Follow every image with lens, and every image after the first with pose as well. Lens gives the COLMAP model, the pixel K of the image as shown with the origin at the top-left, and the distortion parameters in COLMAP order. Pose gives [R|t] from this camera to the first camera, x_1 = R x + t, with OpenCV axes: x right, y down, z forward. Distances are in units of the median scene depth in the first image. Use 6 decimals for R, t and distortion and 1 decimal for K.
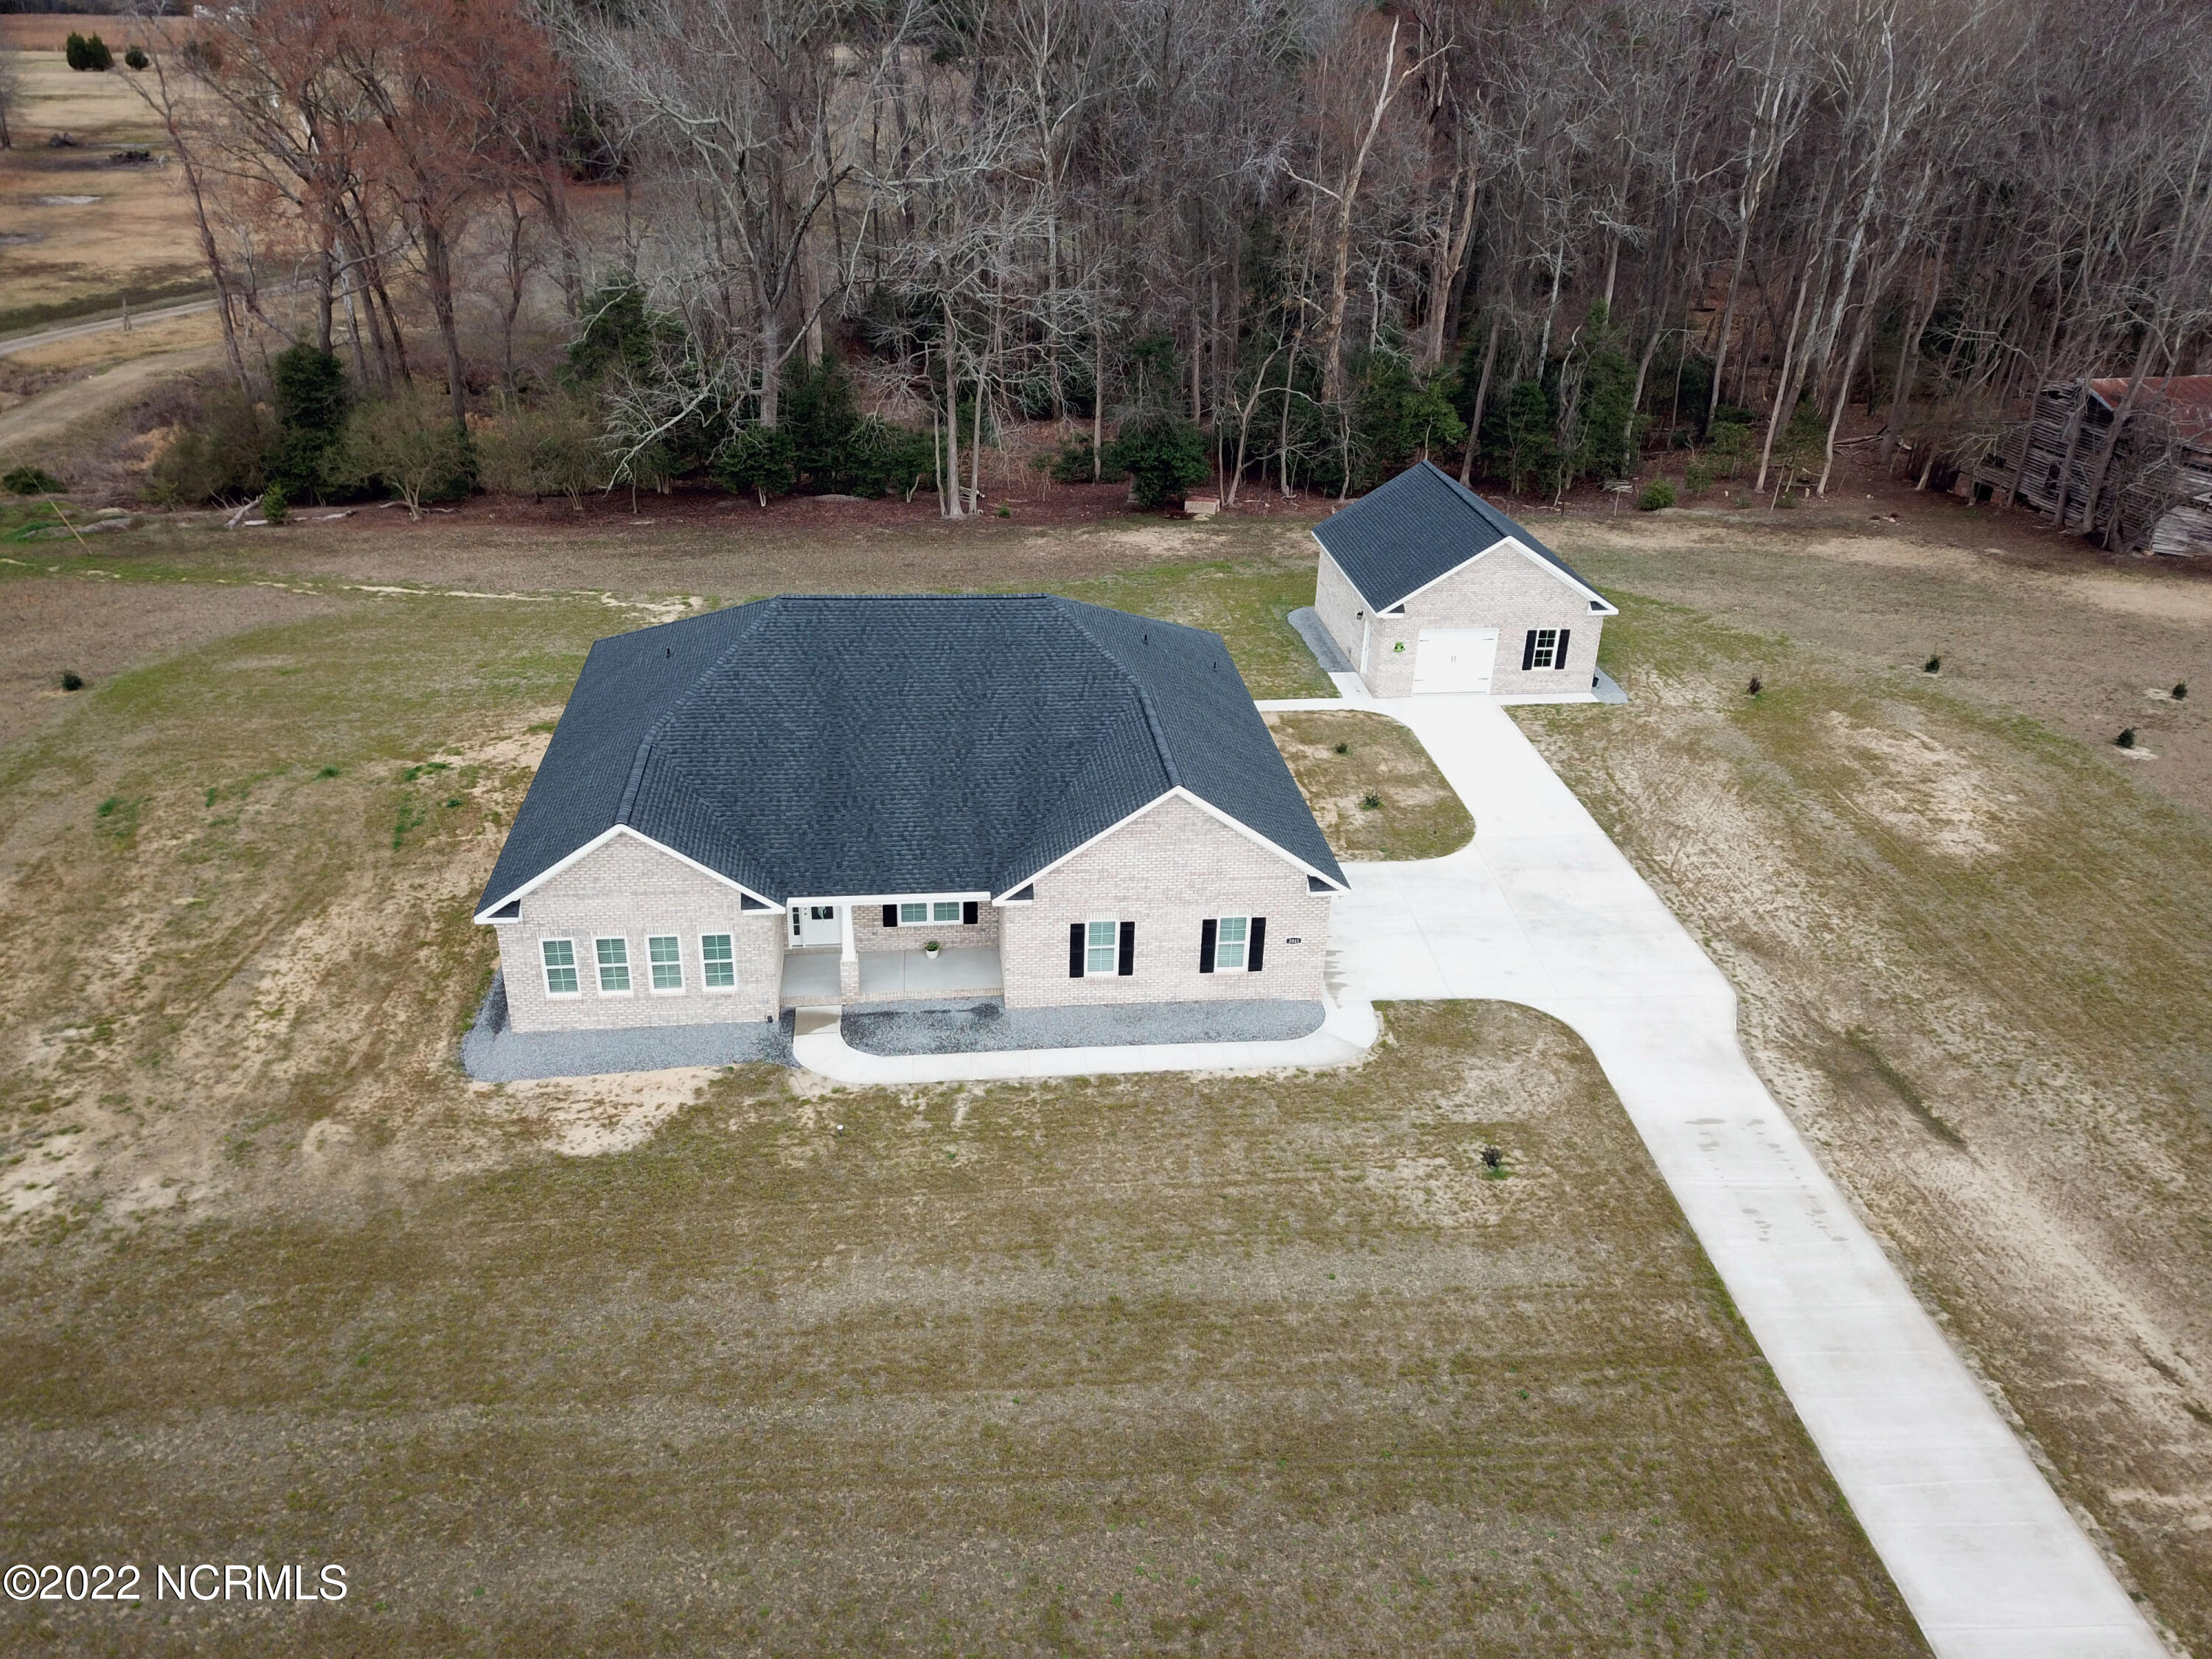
lens RADIAL K [[1678.3, 0, 1101.3], [0, 1678.3, 841.6], [0, 0, 1]] dist [0.020950, -0.017880]
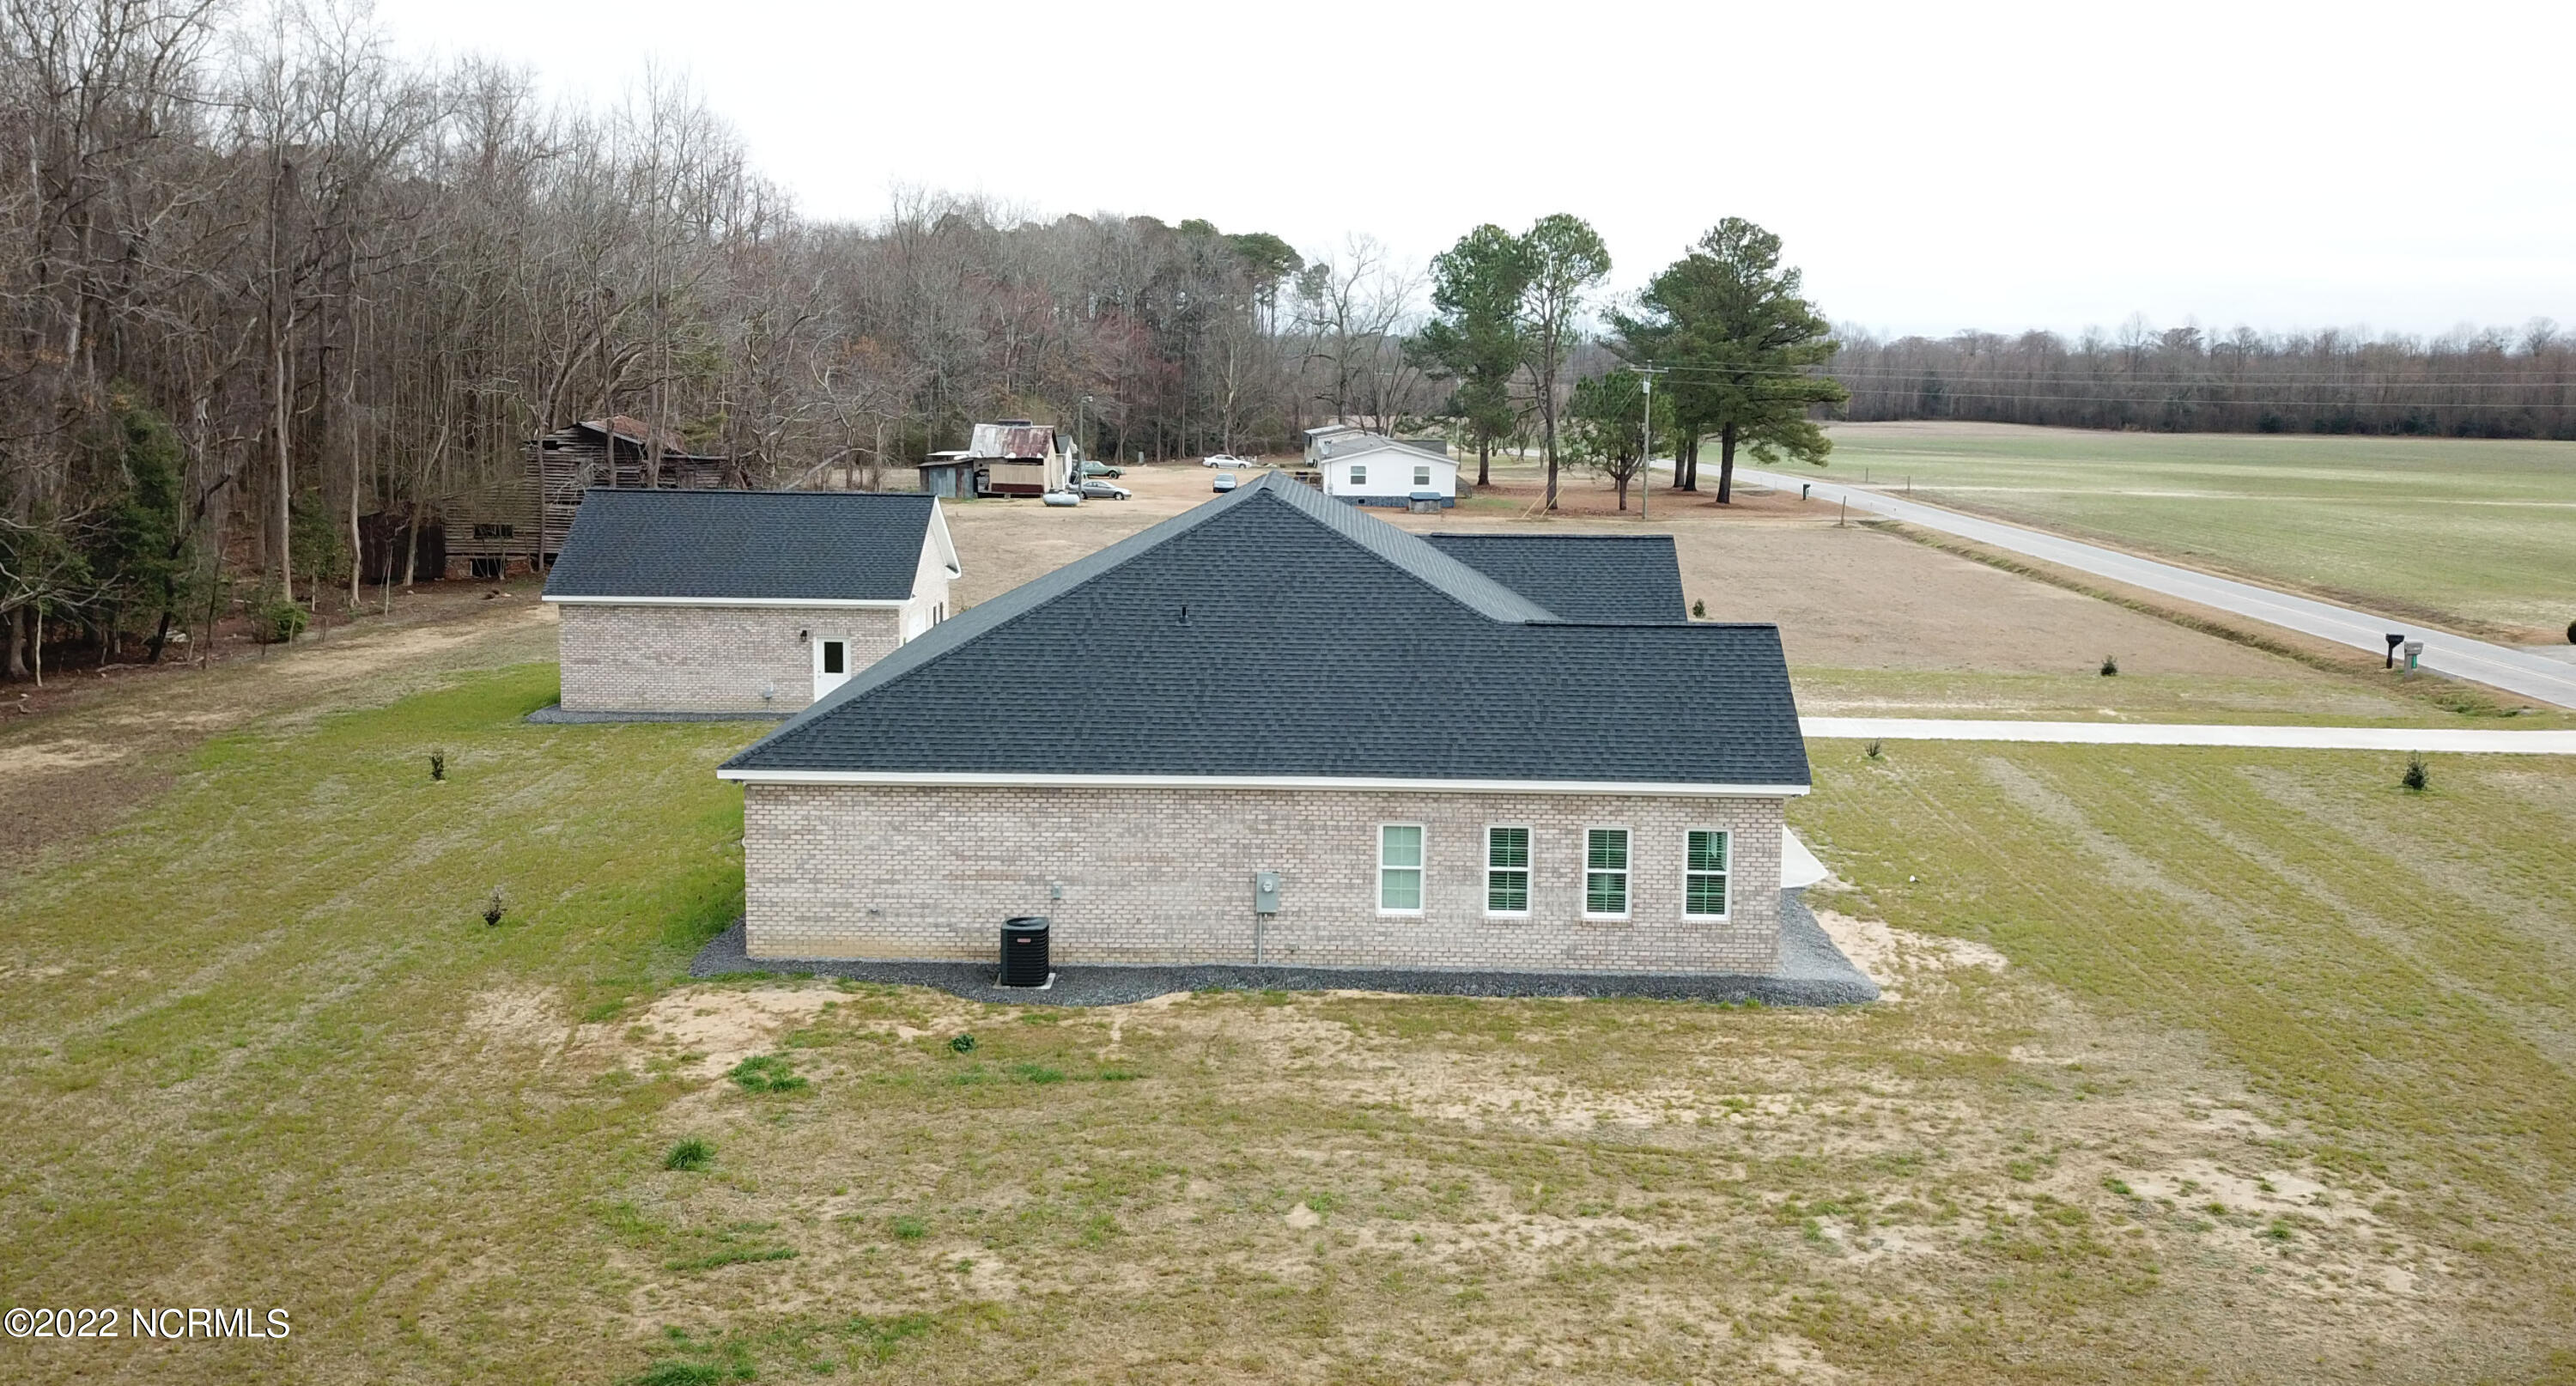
lens RADIAL K [[2245.3, 0, 1318.7], [0, 2245.3, 638.0], [0, 0, 1]] dist [0.029916, -0.043214]
pose [[0.120870, -0.146702, 0.981768, -1.257458], [0.439005, 0.894944, 0.079680, -0.170818], [-0.890317, 0.421370, 0.172575, 0.927110]]
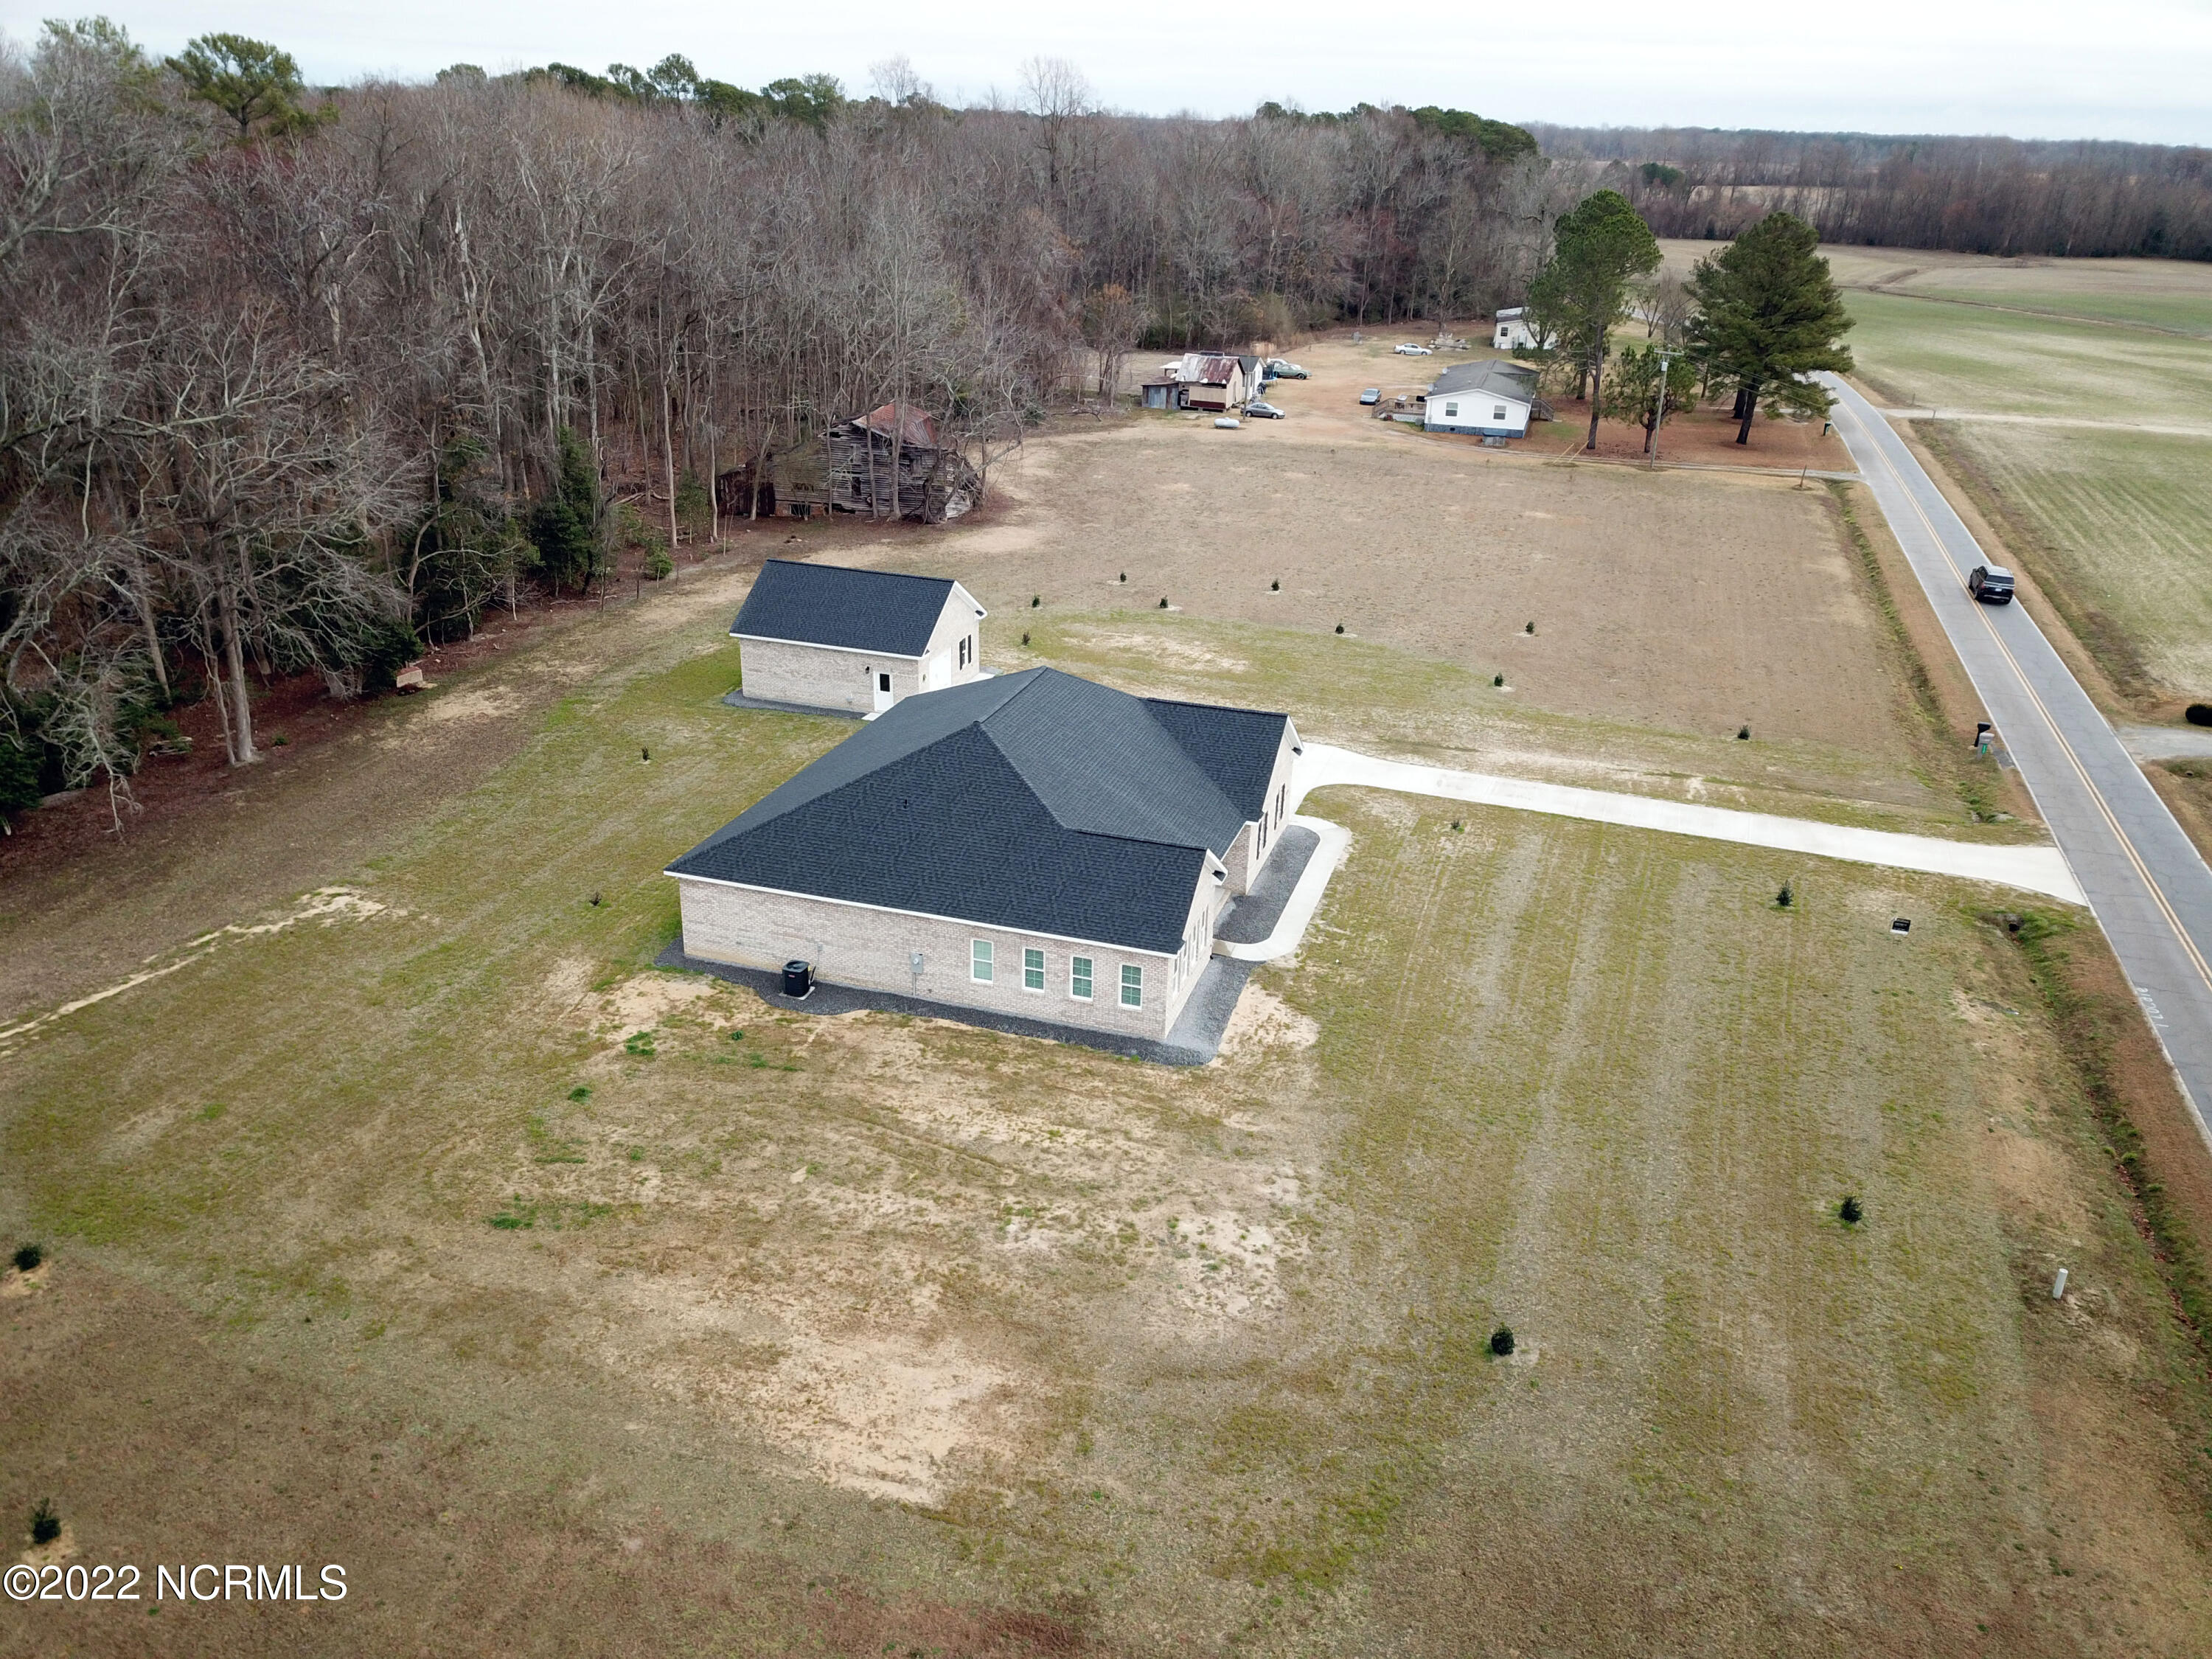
lens RADIAL K [[1678.3, 0, 1099.9], [0, 1678.3, 829.8], [0, 0, 1]] dist [0.020950, -0.017880]
pose [[0.409109, -0.368125, 0.834934, -1.405905], [0.397233, 0.895607, 0.200236, -0.323849], [-0.821484, 0.249745, 0.512632, 0.300033]]
